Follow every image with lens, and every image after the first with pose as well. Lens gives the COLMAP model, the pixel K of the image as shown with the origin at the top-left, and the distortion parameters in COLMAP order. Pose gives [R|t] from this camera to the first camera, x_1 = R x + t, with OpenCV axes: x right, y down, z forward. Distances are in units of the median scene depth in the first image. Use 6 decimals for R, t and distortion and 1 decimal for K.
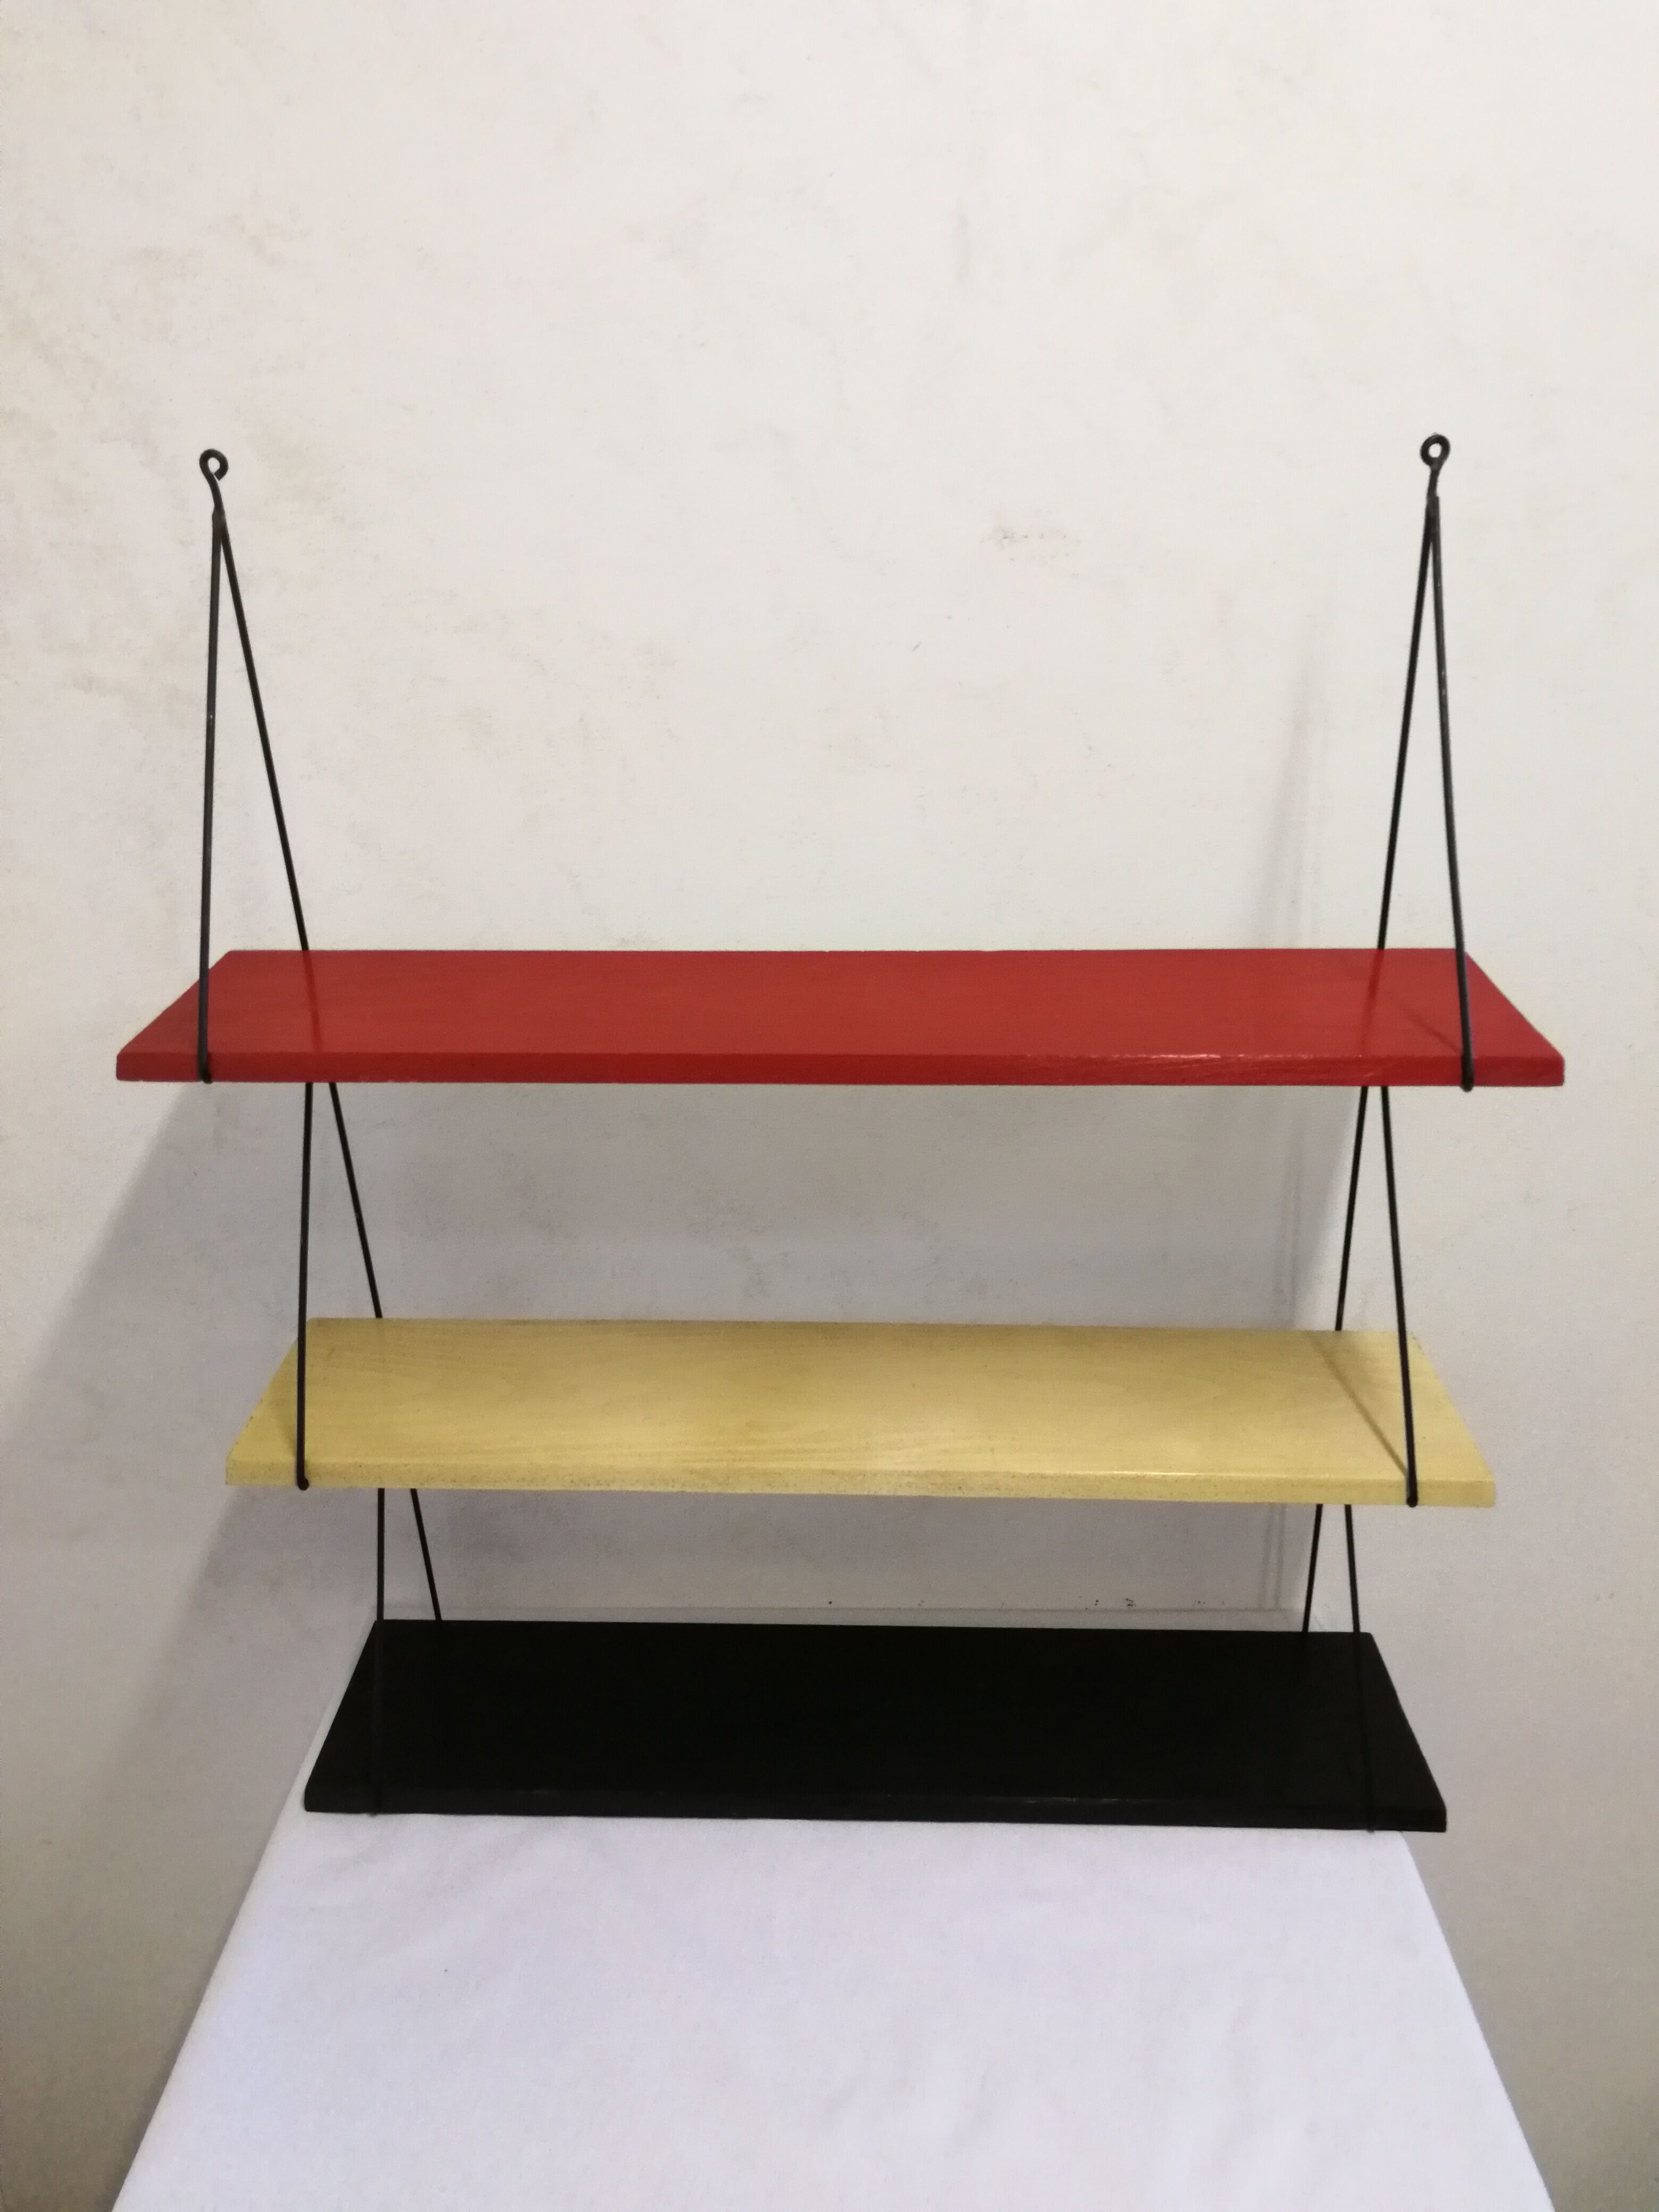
lens RADIAL K [[1545.7, 0, 829.5], [0, 1545.7, 1106.0], [0, 0, 1]] dist [0.002140, 0.020339]
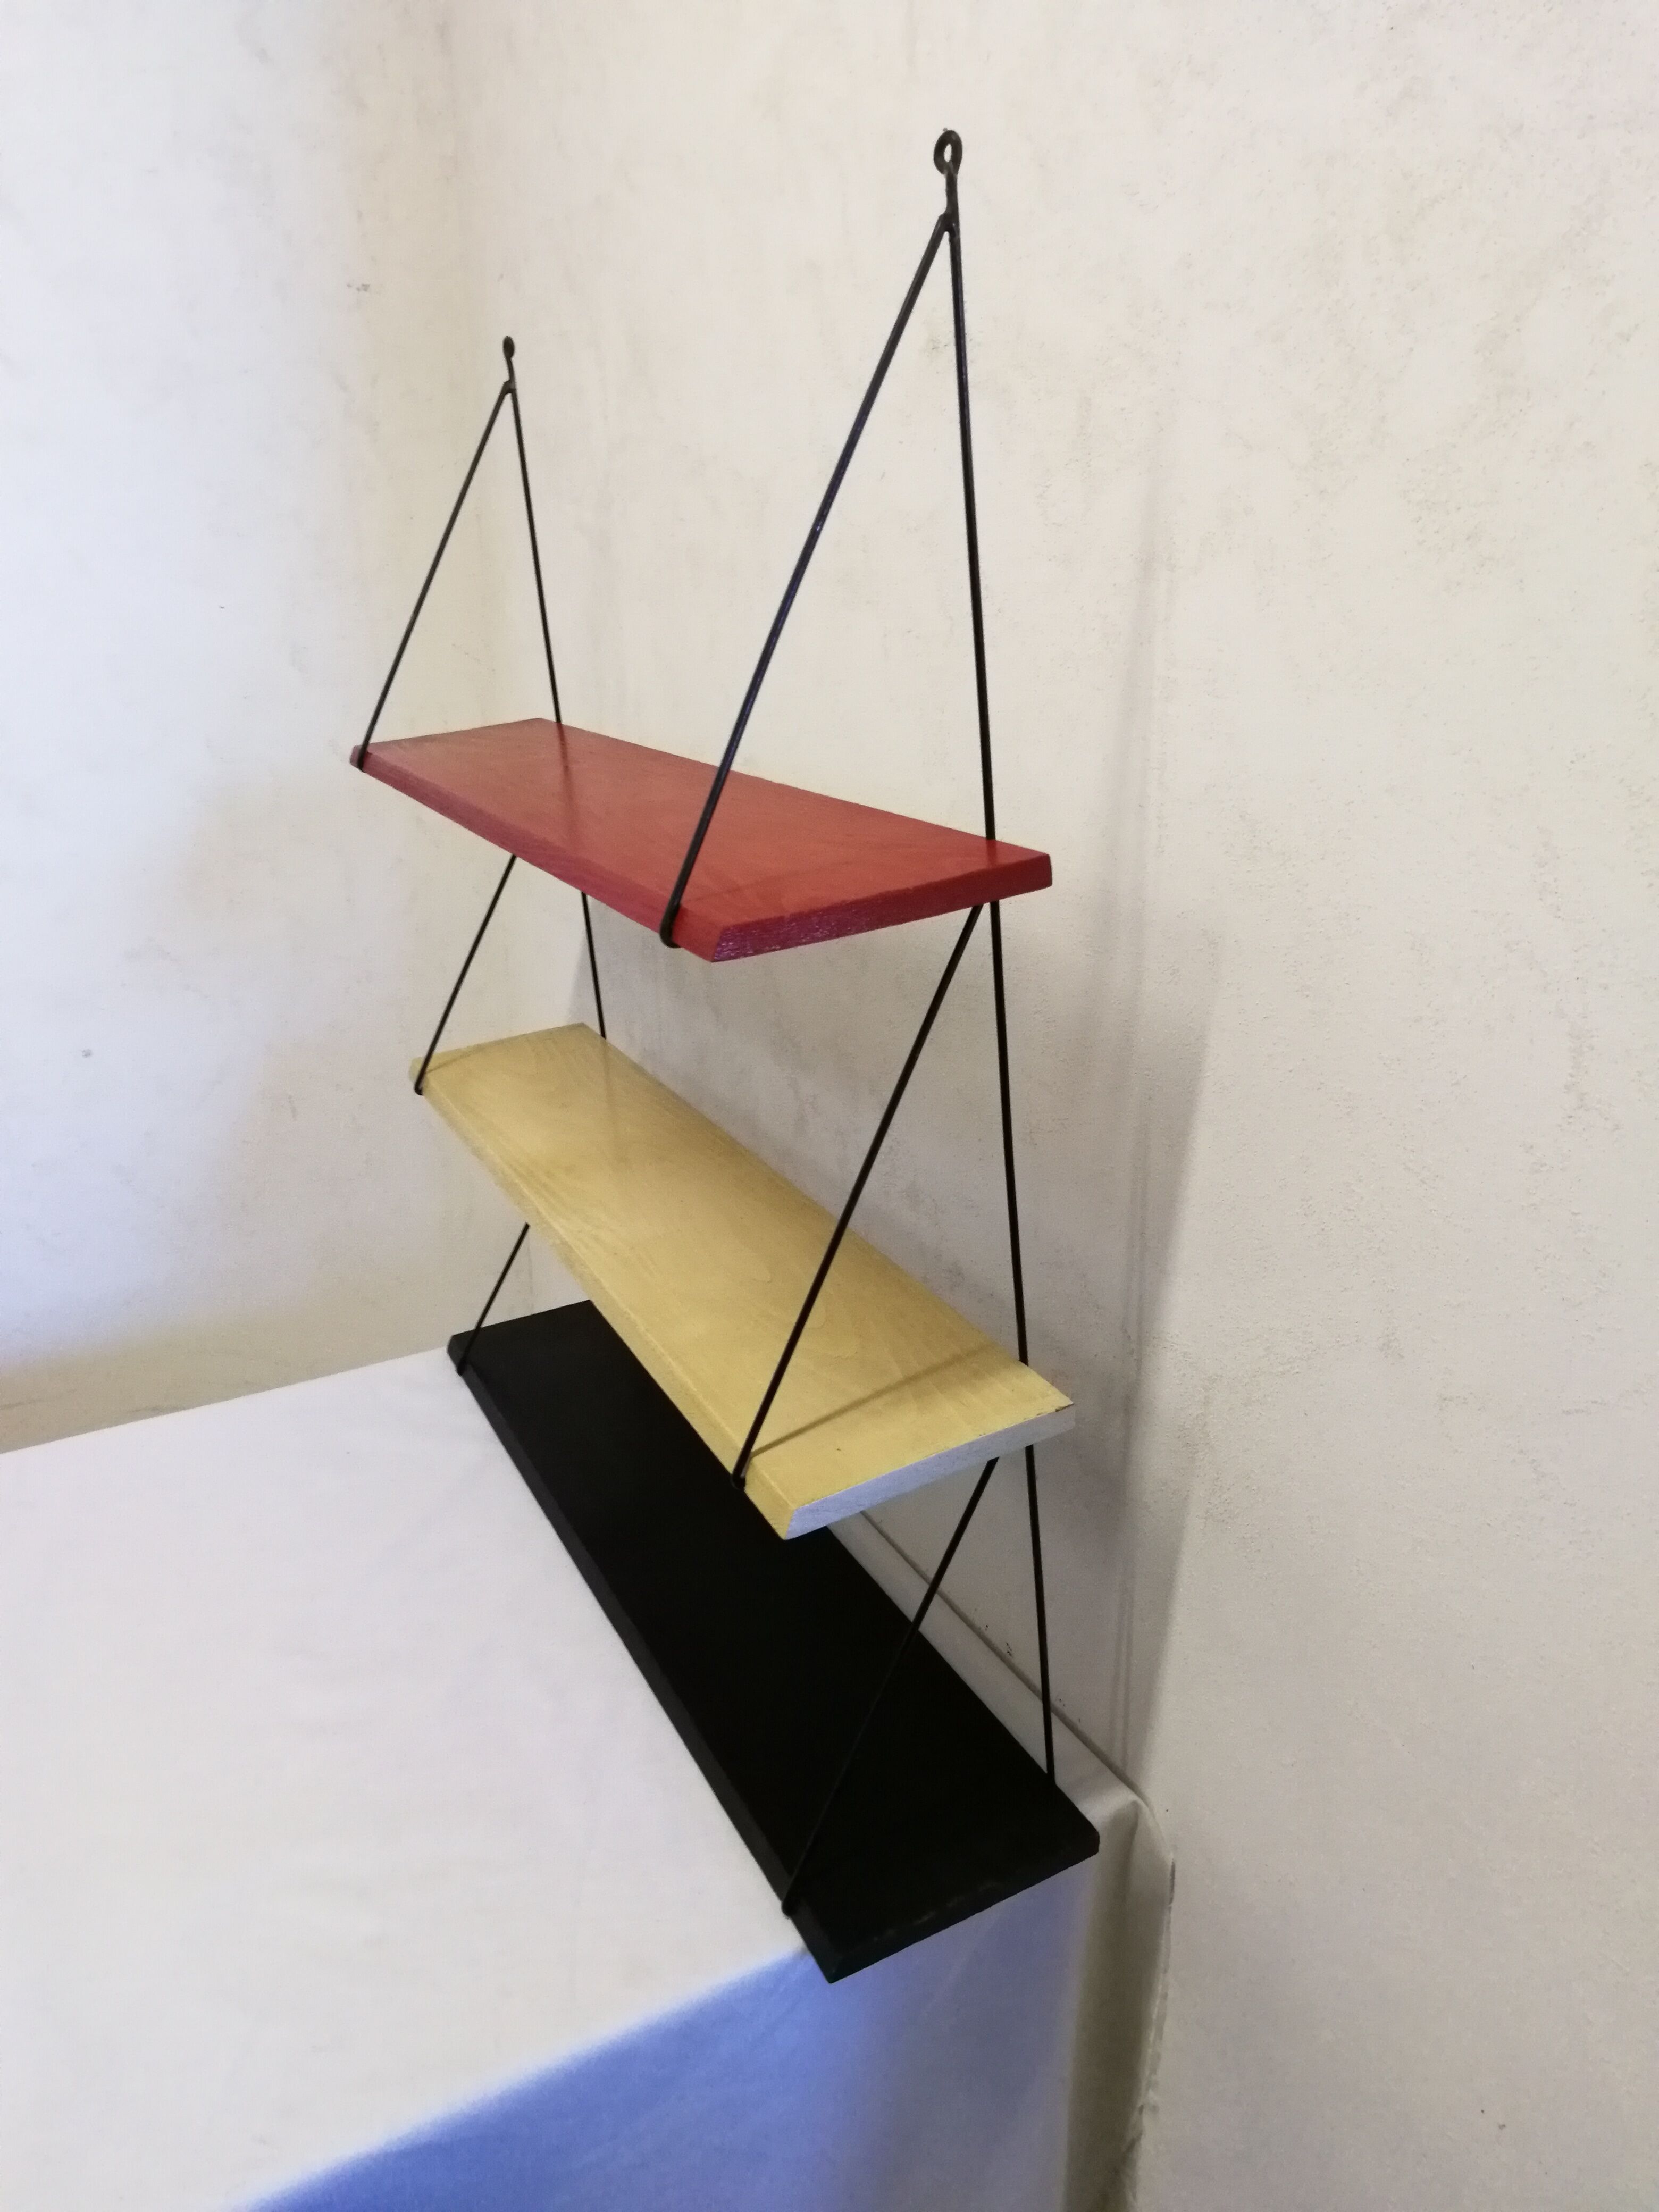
lens RADIAL K [[1552.4, 0, 830.1], [0, 1552.4, 1101.3], [0, 0, 1]] dist [0.009388, 0.001575]
pose [[0.487346, 0.291446, -0.823136, 0.991269], [-0.309303, 0.939155, 0.149398, -0.069571], [0.816594, 0.181790, 0.547838, 0.539353]]
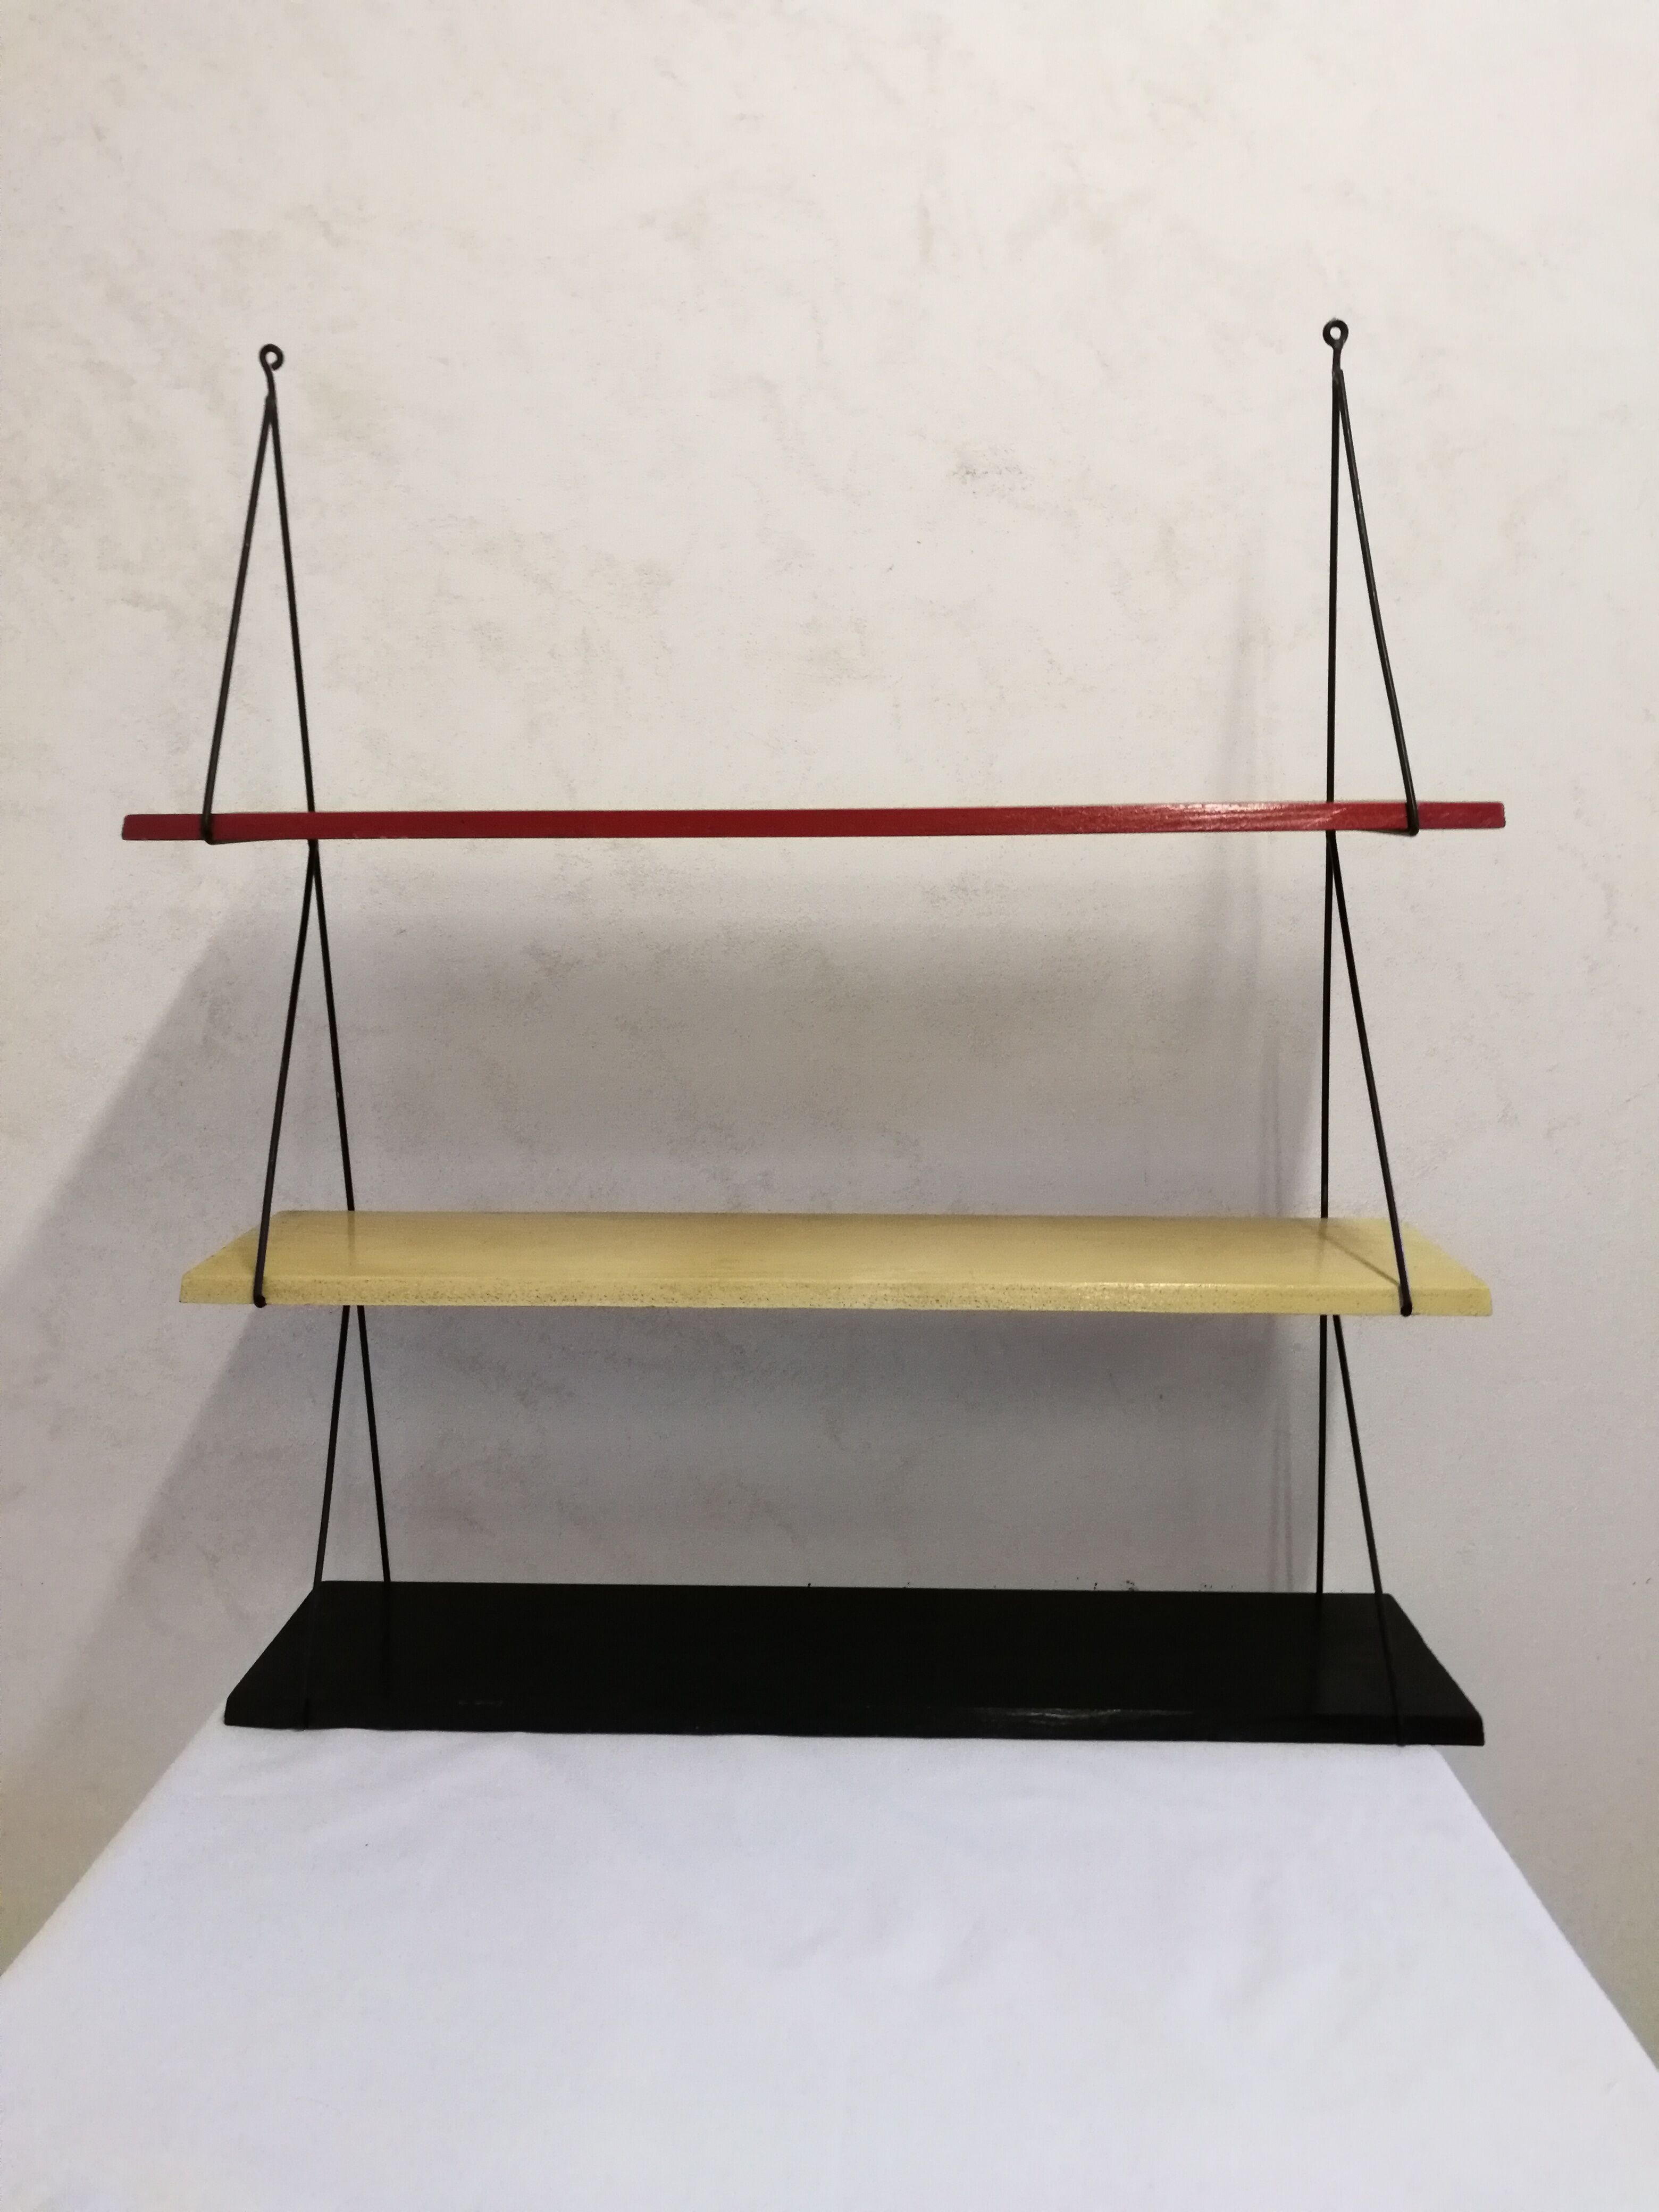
lens RADIAL K [[1552.4, 0, 830.1], [0, 1552.4, 1101.3], [0, 0, 1]] dist [0.009388, 0.001575]
pose [[0.999990, 0.004175, -0.001761, 0.017925], [-0.004489, 0.965893, -0.258902, 0.373679], [0.000620, 0.258907, 0.965902, 0.028269]]
